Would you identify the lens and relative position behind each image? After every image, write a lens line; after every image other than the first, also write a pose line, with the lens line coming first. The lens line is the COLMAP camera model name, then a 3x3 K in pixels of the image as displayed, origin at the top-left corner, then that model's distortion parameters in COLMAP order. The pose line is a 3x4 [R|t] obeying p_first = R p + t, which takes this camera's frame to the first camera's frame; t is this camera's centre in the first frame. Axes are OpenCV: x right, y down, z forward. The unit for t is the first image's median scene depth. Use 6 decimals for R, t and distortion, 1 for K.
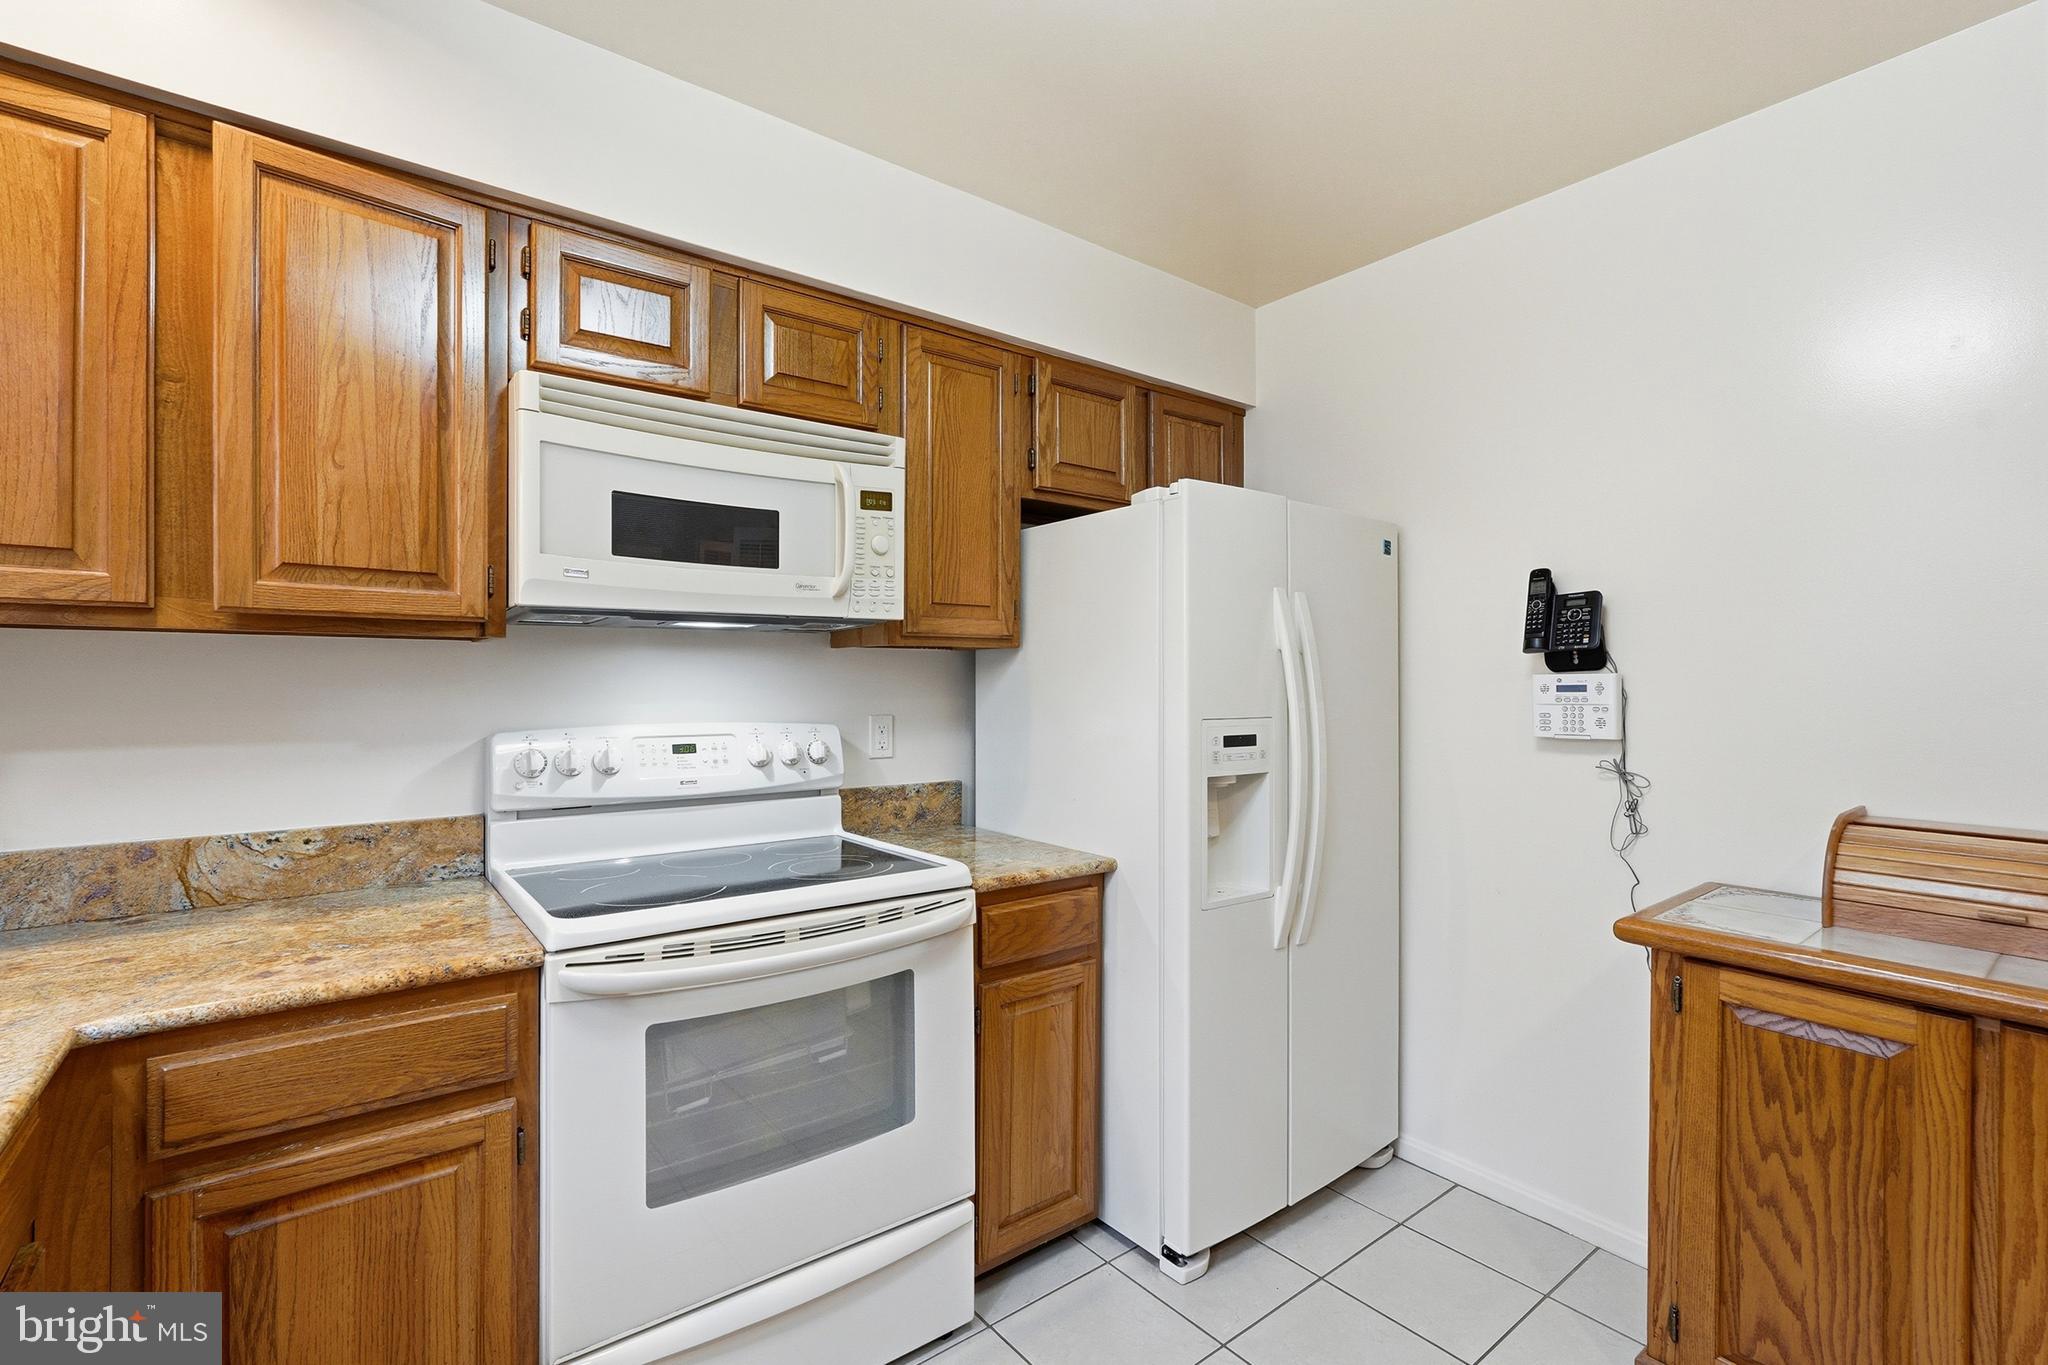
lens RADIAL K [[917.9, 0, 1020.6], [0, 917.9, 682.3], [0, 0, 1]] dist [0.001430, 0.000333]
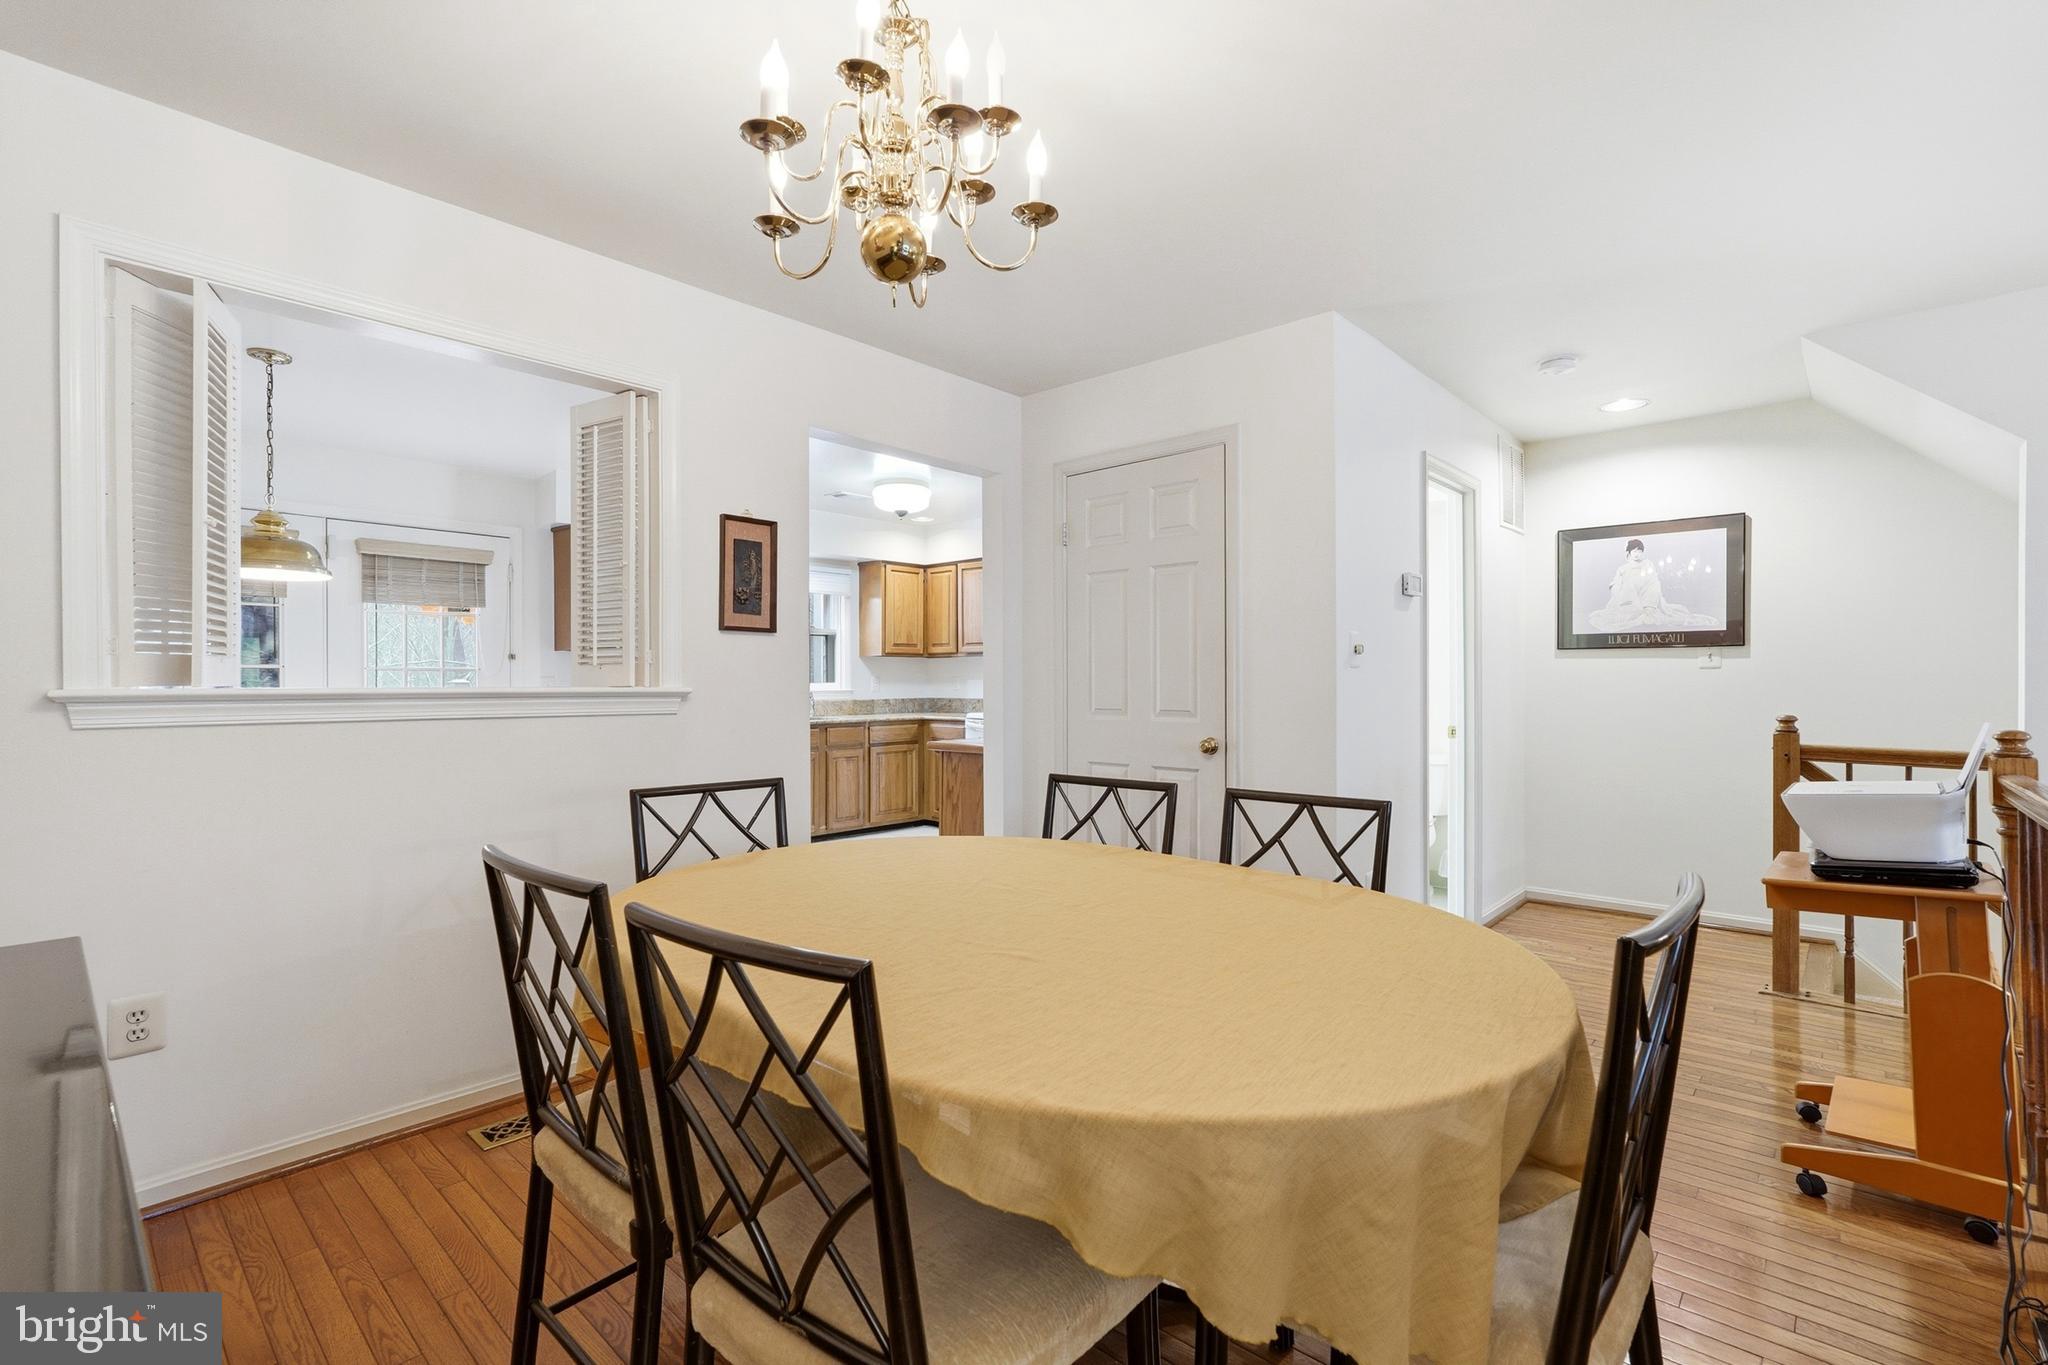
lens RADIAL K [[917.9, 0, 1020.6], [0, 917.9, 682.3], [0, 0, 1]] dist [0.001430, 0.000333]
pose [[0.163427, -0.000133, -0.986555, 3.562168], [-0.000340, 1.000000, -0.000191, 0.076020], [0.986555, 0.000366, 0.163427, 0.362178]]
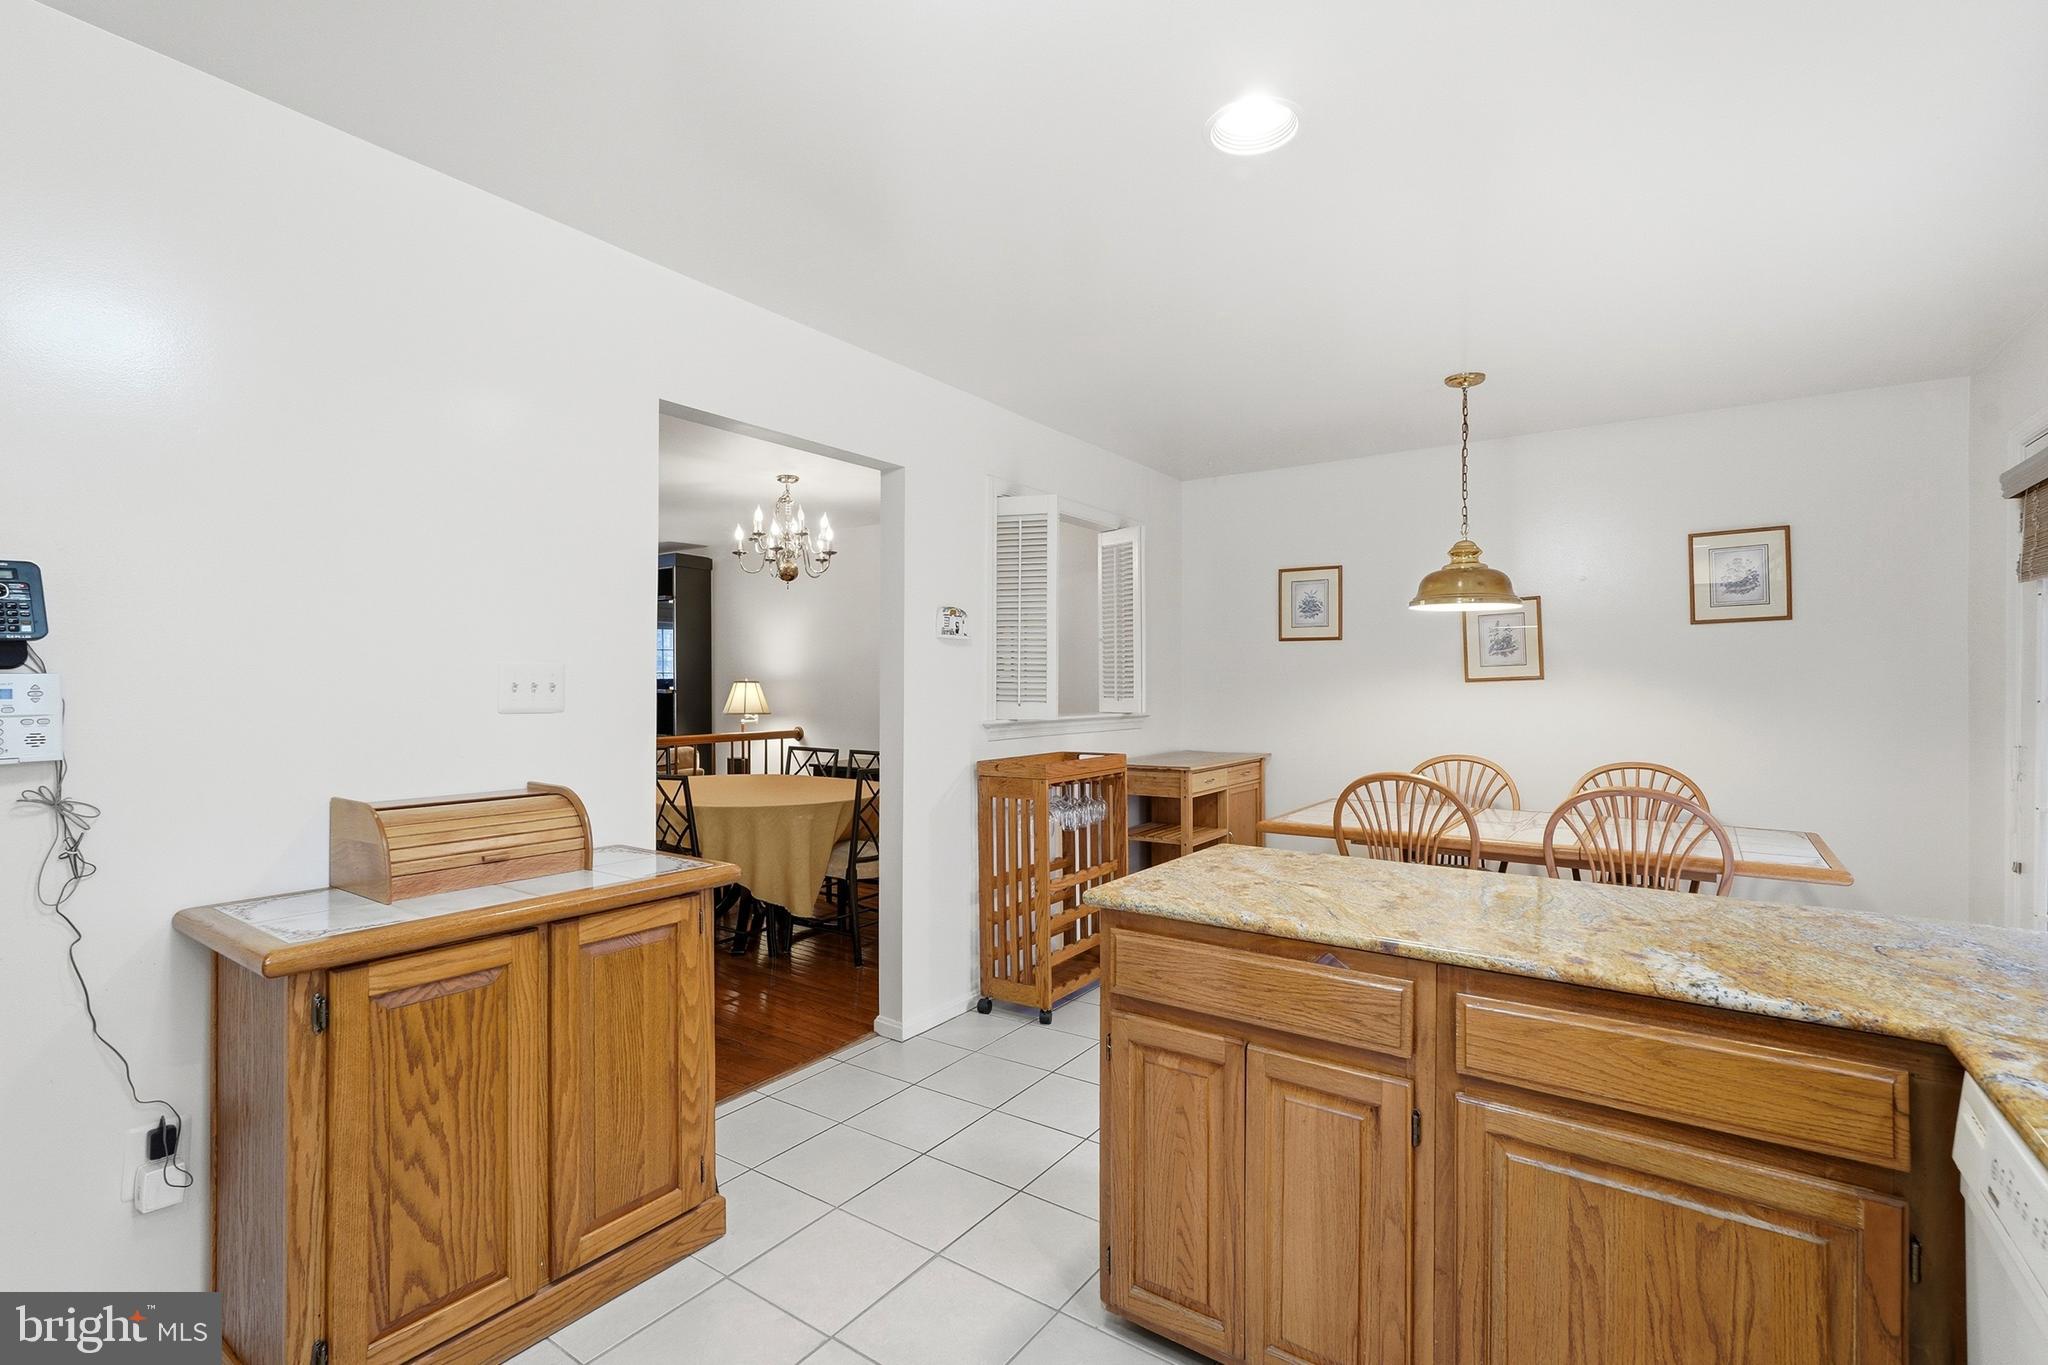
lens RADIAL K [[917.9, 0, 1020.6], [0, 917.9, 682.3], [0, 0, 1]] dist [0.001430, 0.000333]
pose [[-0.297782, -0.001129, 0.954633, -0.378803], [-0.001587, 0.999999, 0.000688, -0.004957], [-0.954633, -0.001311, -0.297783, 0.542254]]
